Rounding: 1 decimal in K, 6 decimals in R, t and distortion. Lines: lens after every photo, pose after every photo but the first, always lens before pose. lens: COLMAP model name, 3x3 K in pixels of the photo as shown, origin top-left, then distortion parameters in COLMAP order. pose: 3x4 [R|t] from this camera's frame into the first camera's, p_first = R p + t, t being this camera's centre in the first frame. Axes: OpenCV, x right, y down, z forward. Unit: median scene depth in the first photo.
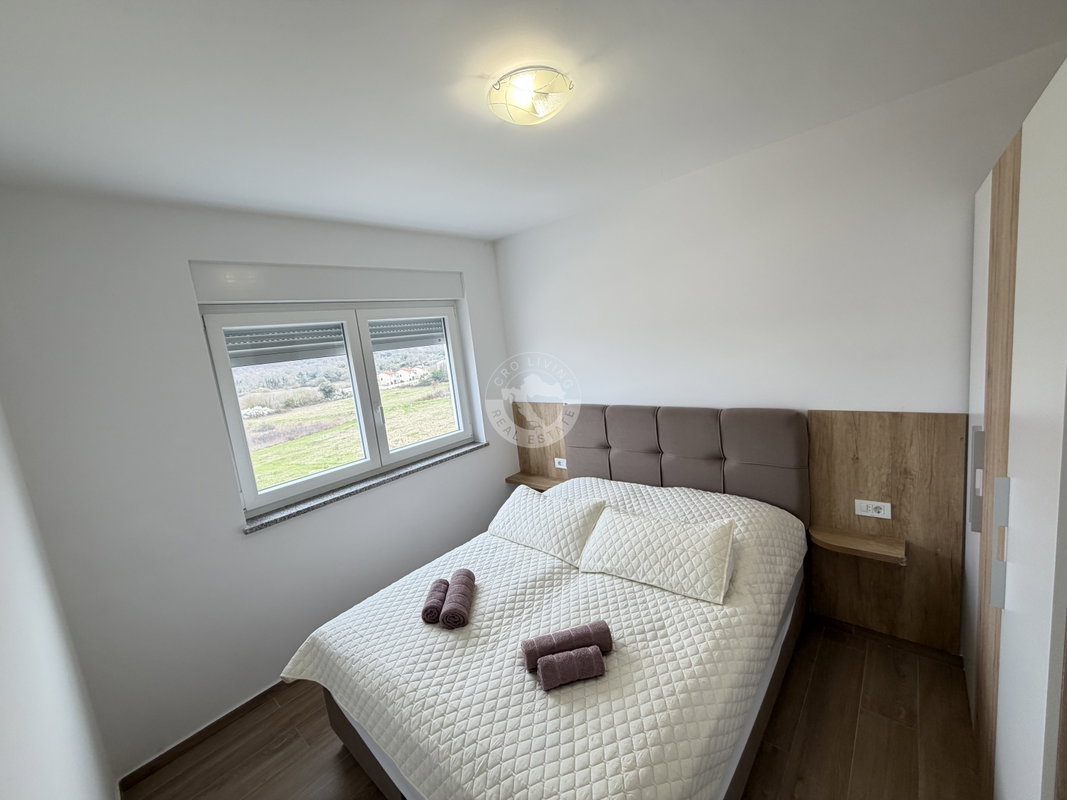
lens RADIAL K [[423.8, 0, 530.1], [0, 423.8, 399.5], [0, 0, 1]] dist [-0.001868, 0.000295]
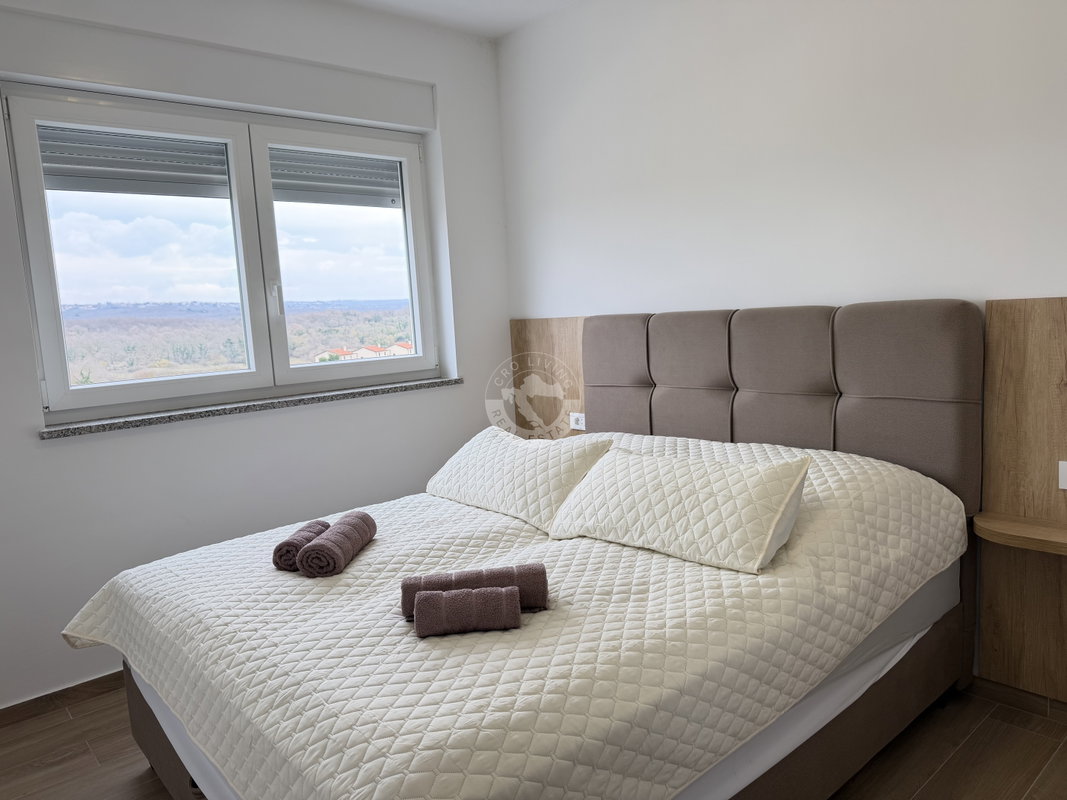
lens RADIAL K [[748.0, 0, 526.4], [0, 748.0, 402.7], [0, 0, 1]] dist [0.045635, -0.058153]
pose [[0.990583, 0.073047, -0.115795, 0.190317], [-0.074016, 0.997249, -0.004089, 0.217512], [0.115178, 0.012621, 0.993265, -0.054632]]
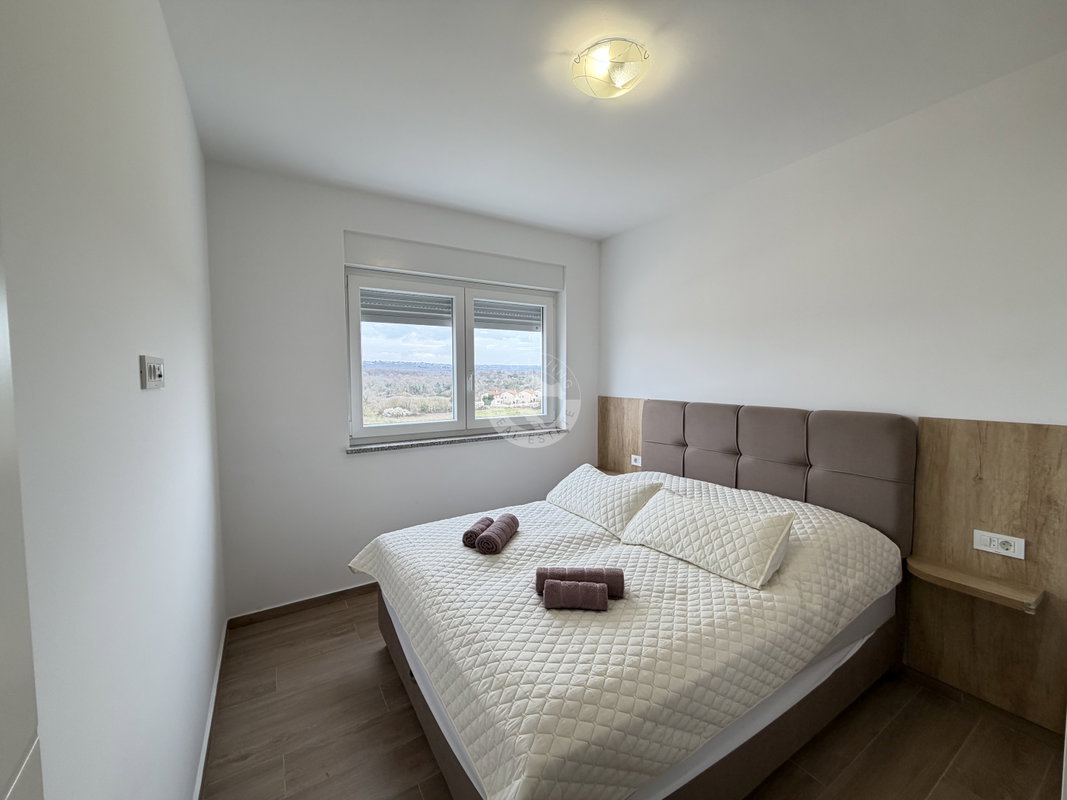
lens RADIAL K [[423.8, 0, 529.9], [0, 423.8, 399.9], [0, 0, 1]] dist [-0.001868, 0.000295]
pose [[0.953138, 0.125397, -0.275325, 0.142460], [-0.144043, 0.988382, -0.048500, 0.152687], [0.266045, 0.085886, 0.960127, -0.037111]]
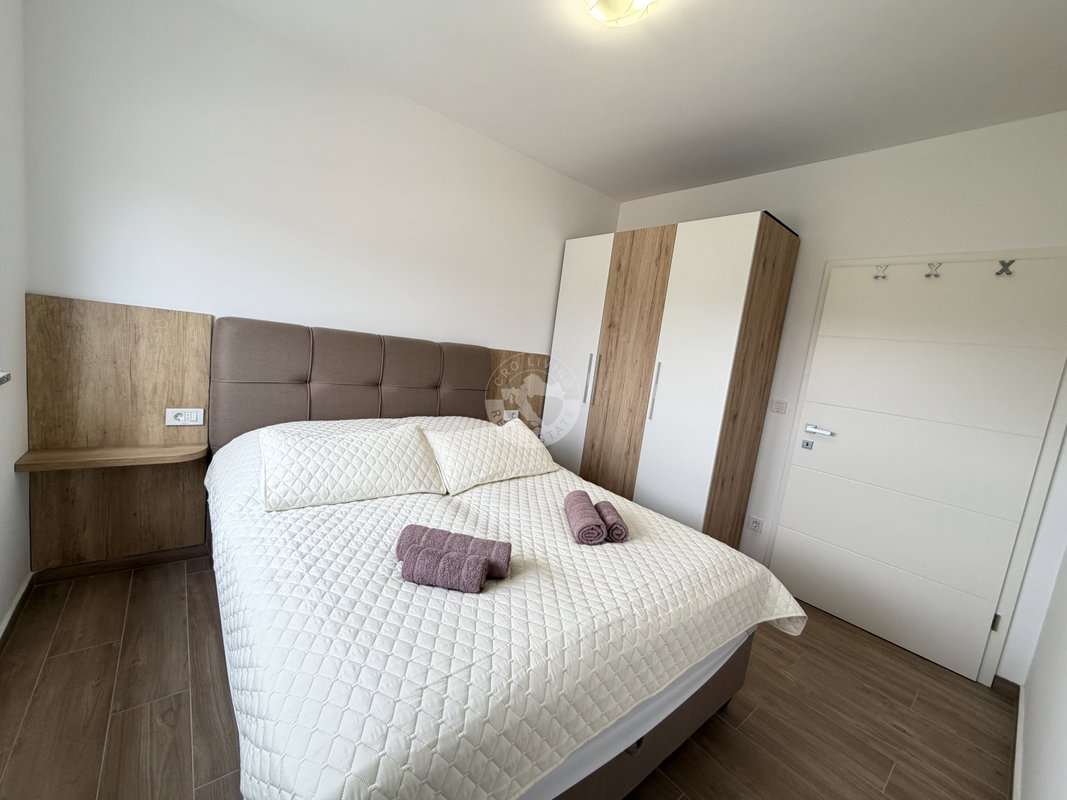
lens RADIAL K [[423.8, 0, 532.0], [0, 423.8, 397.6], [0, 0, 1]] dist [-0.001868, 0.000295]
pose [[0.139924, 0.005821, 0.990145, -0.712677], [-0.004641, 0.999976, -0.005223, 0.202152], [-0.990151, -0.003864, 0.139948, 0.697975]]
